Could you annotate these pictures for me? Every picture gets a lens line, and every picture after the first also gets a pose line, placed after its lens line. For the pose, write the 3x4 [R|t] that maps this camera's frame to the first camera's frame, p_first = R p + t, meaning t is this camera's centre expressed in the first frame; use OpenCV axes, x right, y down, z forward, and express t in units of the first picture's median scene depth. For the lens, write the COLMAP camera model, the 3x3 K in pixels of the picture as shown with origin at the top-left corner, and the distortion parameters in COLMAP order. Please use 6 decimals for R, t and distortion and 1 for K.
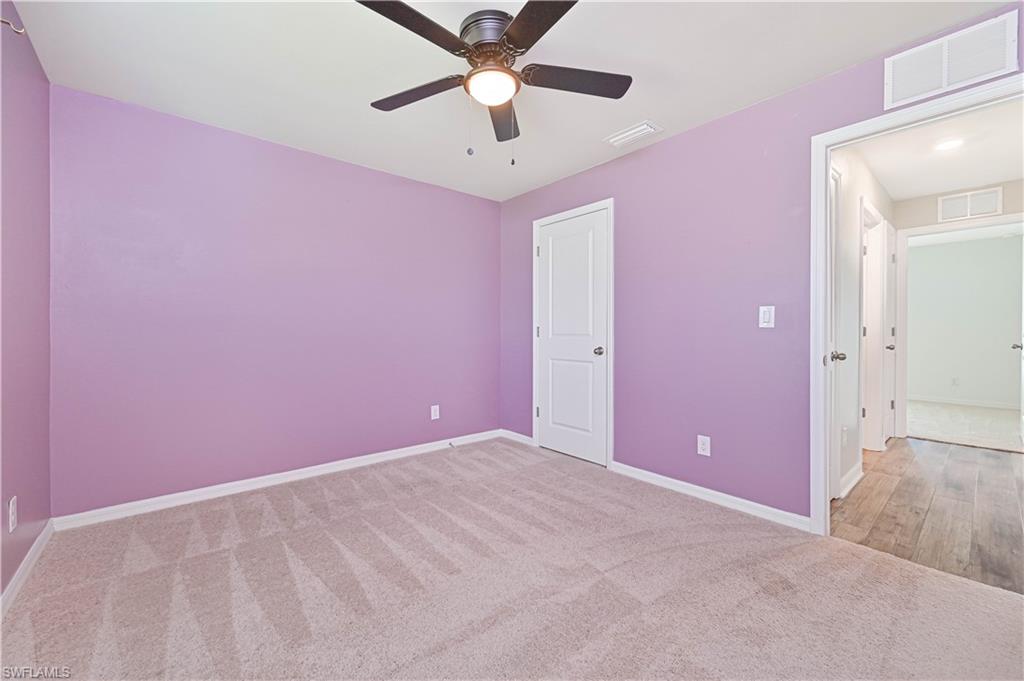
lens RADIAL K [[403.4, 0, 513.1], [0, 403.4, 332.4], [0, 0, 1]] dist [0.001096, 0.000045]
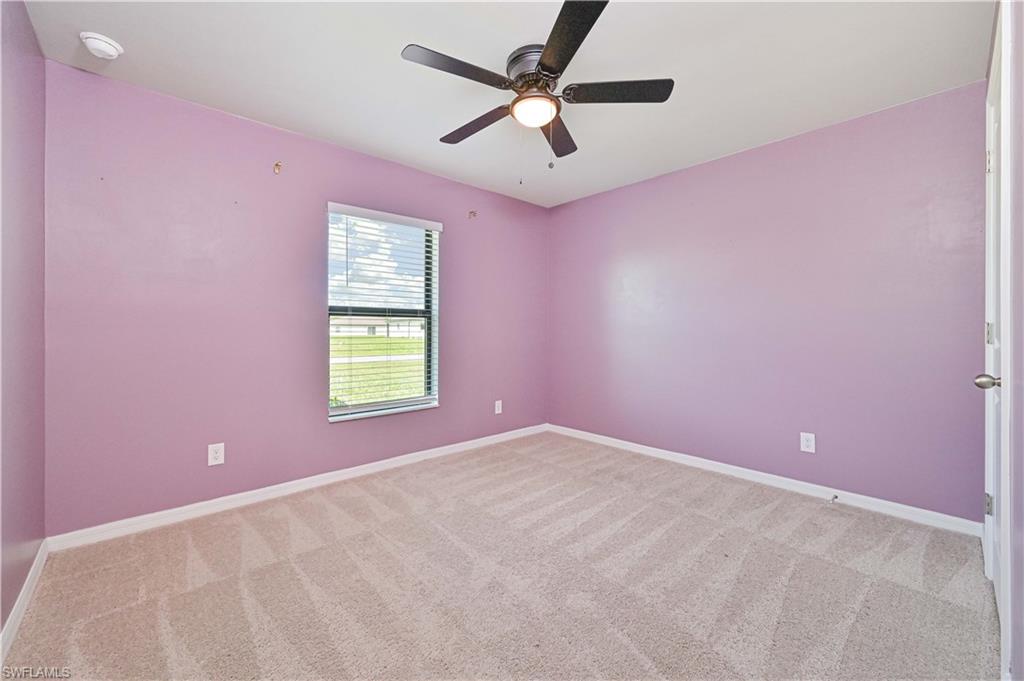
lens RADIAL K [[403.4, 0, 513.1], [0, 403.4, 332.4], [0, 0, 1]] dist [0.001096, 0.000045]
pose [[0.036178, 0.000934, -0.999345, 0.737892], [-0.001788, 0.999998, 0.000869, 0.007613], [0.999344, 0.001755, 0.036180, 0.657357]]
